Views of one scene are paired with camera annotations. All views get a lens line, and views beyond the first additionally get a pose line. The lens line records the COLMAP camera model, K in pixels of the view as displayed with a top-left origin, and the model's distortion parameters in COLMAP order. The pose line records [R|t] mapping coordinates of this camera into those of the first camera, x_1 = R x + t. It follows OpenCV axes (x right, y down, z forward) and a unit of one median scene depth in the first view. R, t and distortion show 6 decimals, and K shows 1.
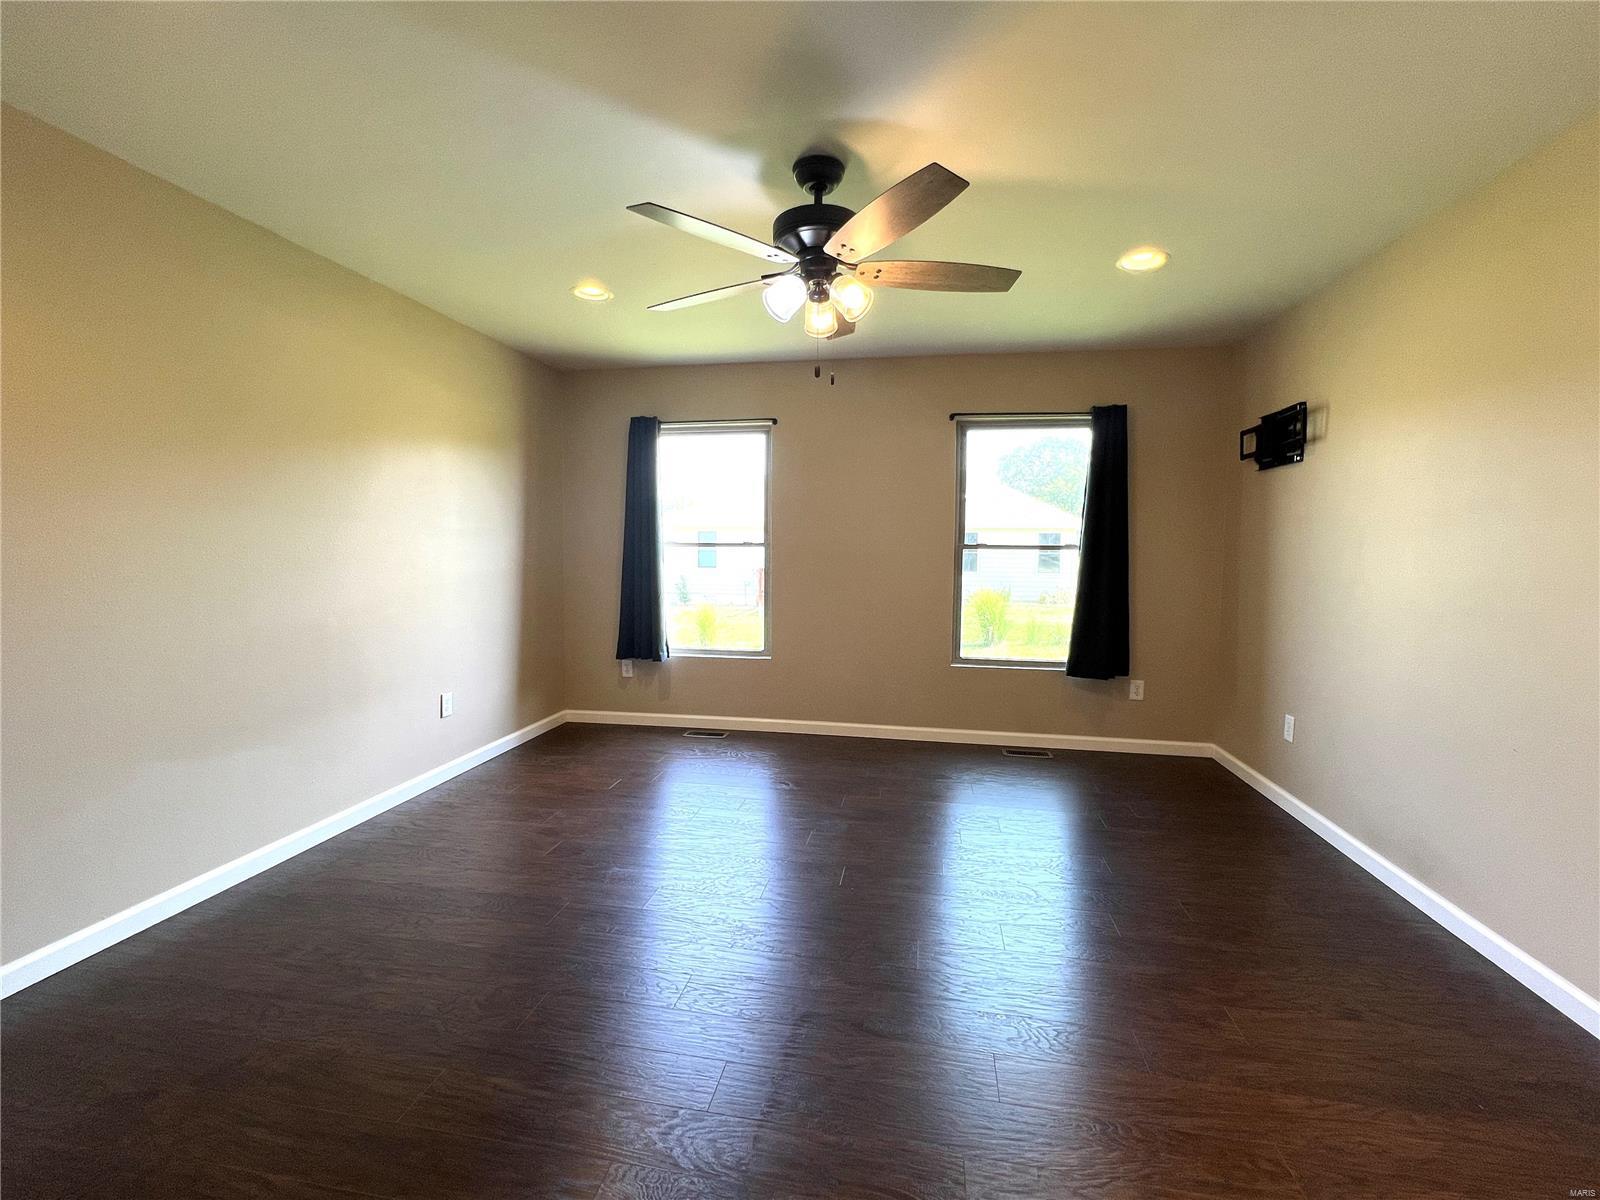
lens RADIAL K [[707.0, 0, 796.4], [0, 707.0, 593.6], [0, 0, 1]] dist [-0.003509, 0.000696]
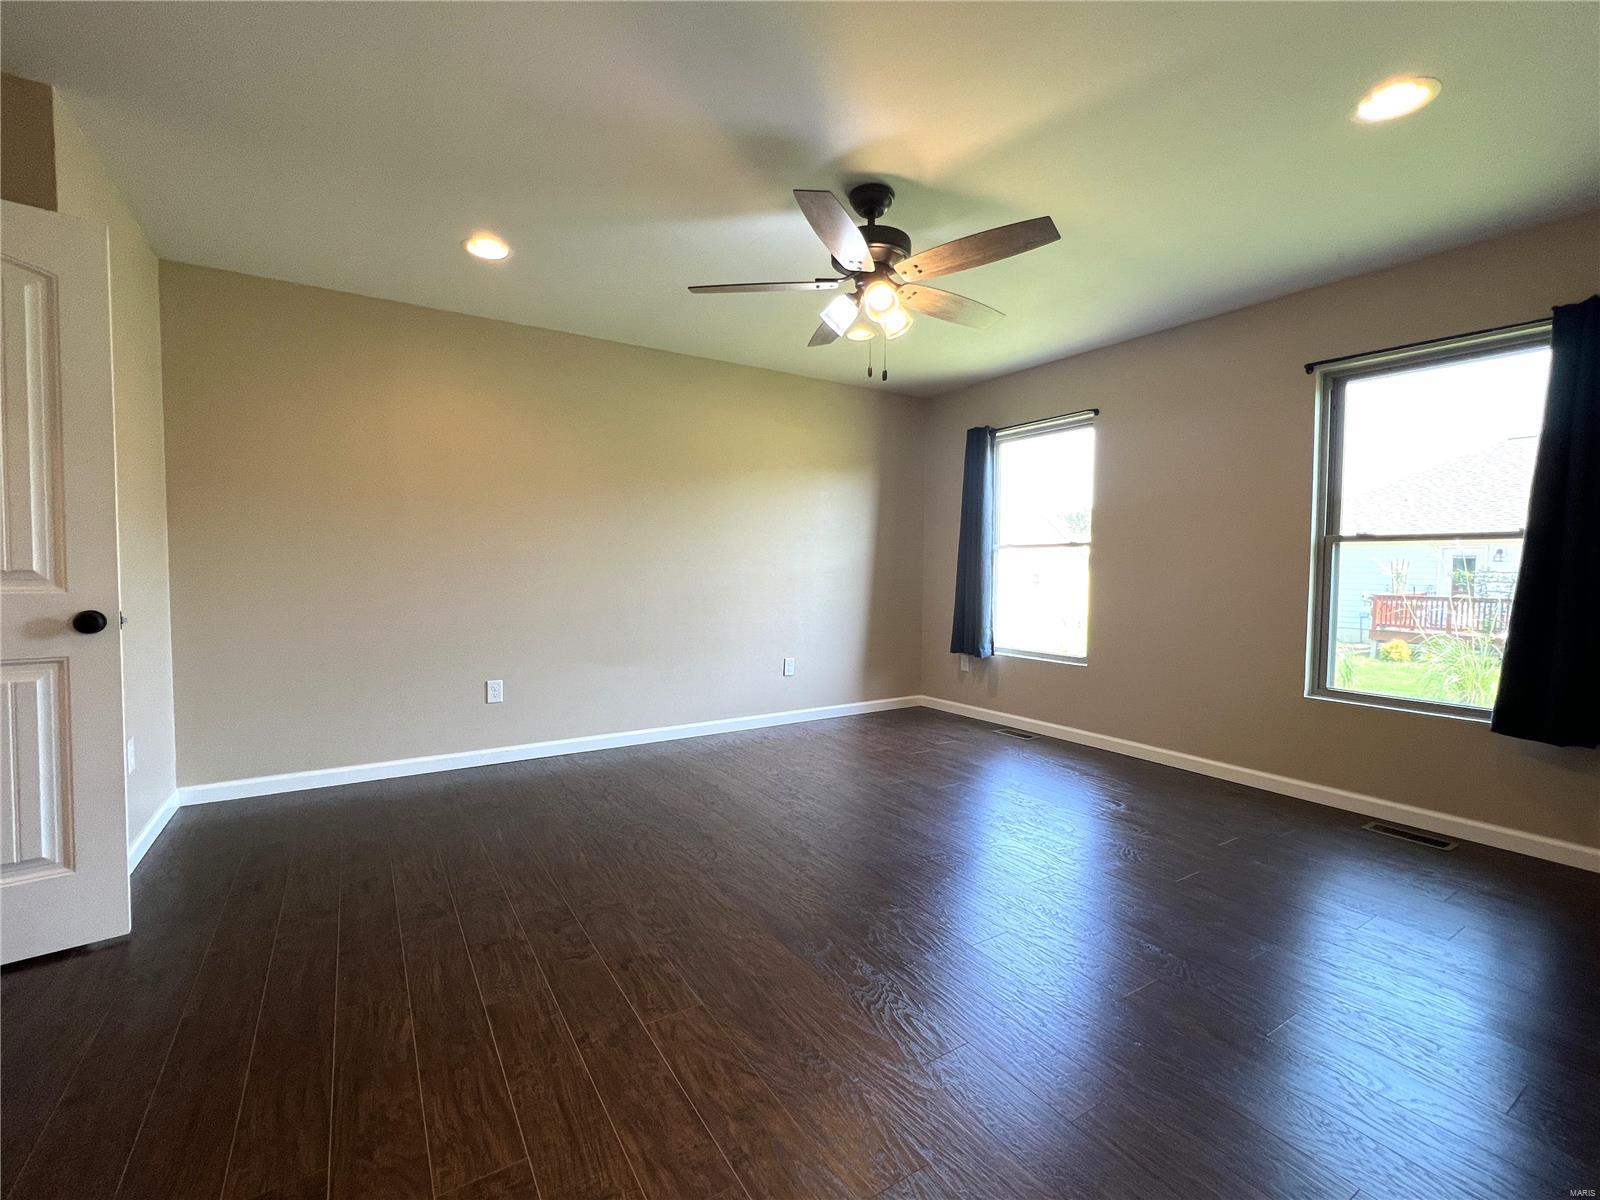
lens RADIAL K [[707.0, 0, 793.7], [0, 707.0, 598.7], [0, 0, 1]] dist [-0.003509, 0.000696]
pose [[0.675896, 0.031297, -0.736332, 0.402694], [-0.051832, 0.998643, -0.005132, 0.029476], [0.735172, 0.041635, 0.676600, 0.083605]]
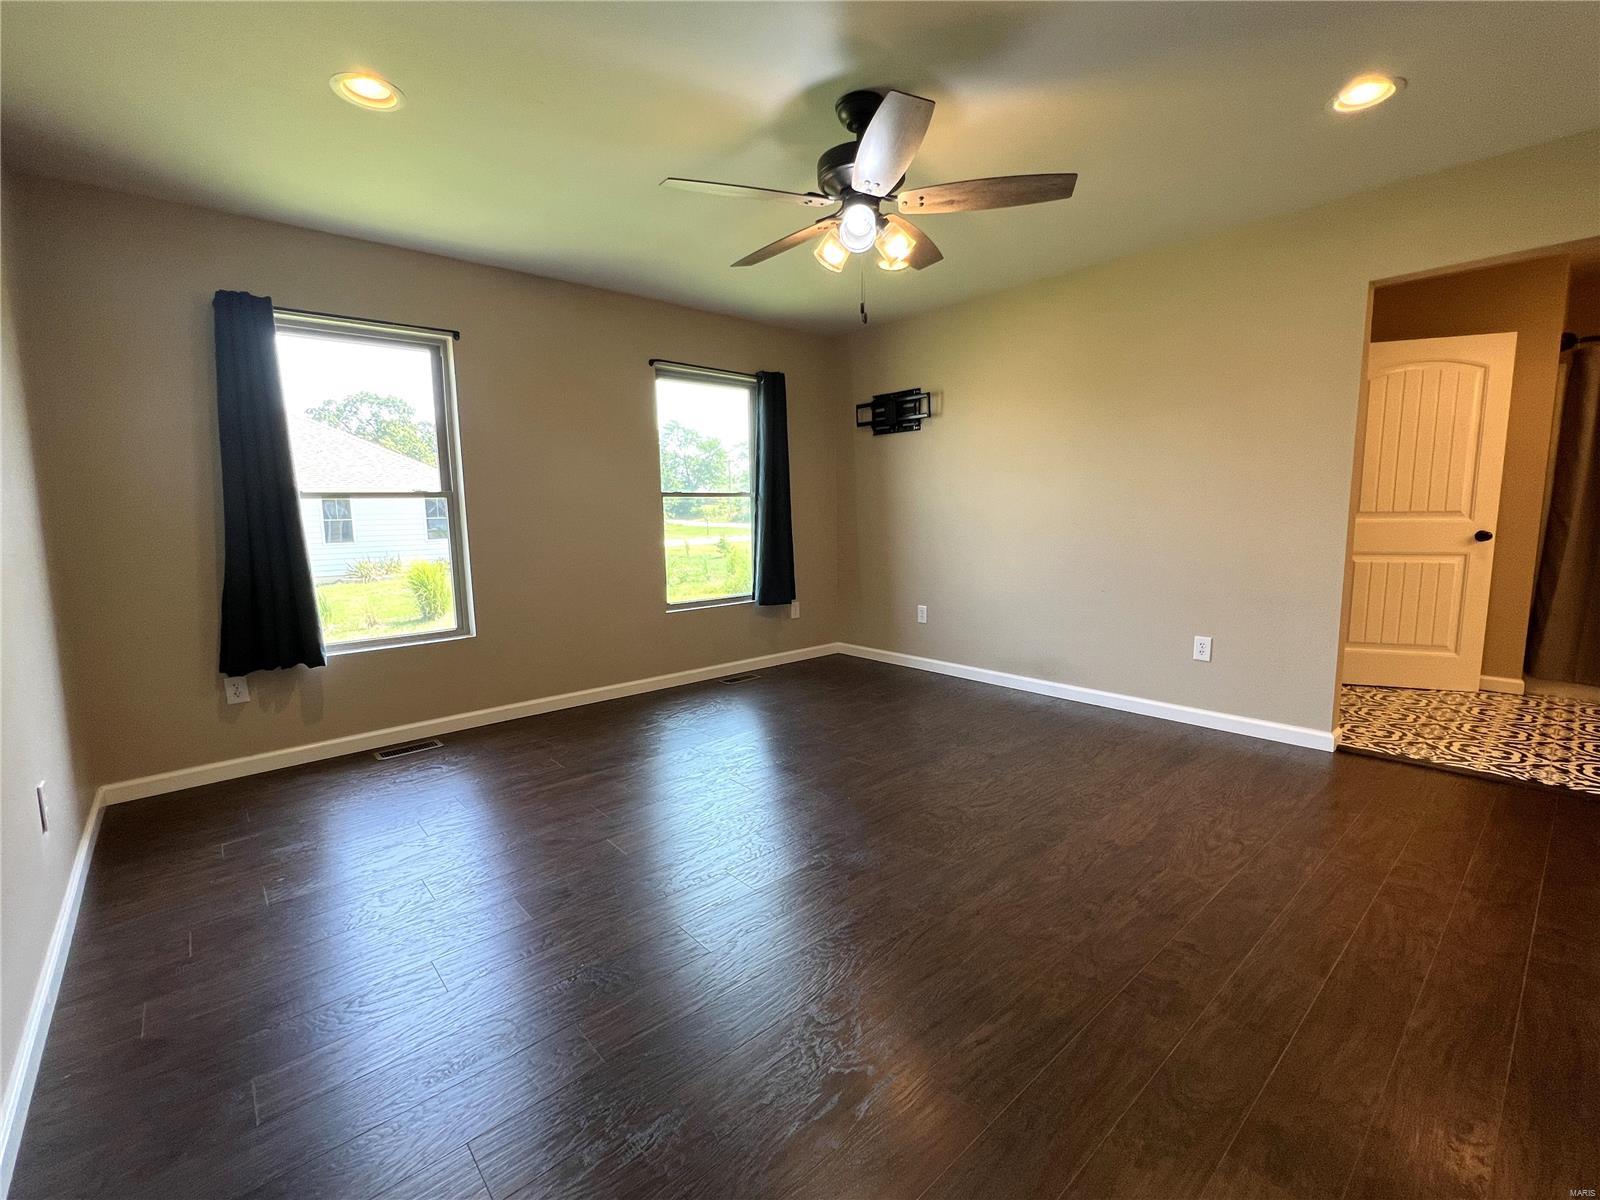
lens RADIAL K [[707.0, 0, 803.6], [0, 707.0, 590.3], [0, 0, 1]] dist [-0.003509, 0.000696]
pose [[0.613861, -0.109101, 0.781839, -0.446475], [0.076376, 0.993966, 0.078735, 0.005528], [-0.785711, 0.011382, 0.618490, 0.217600]]
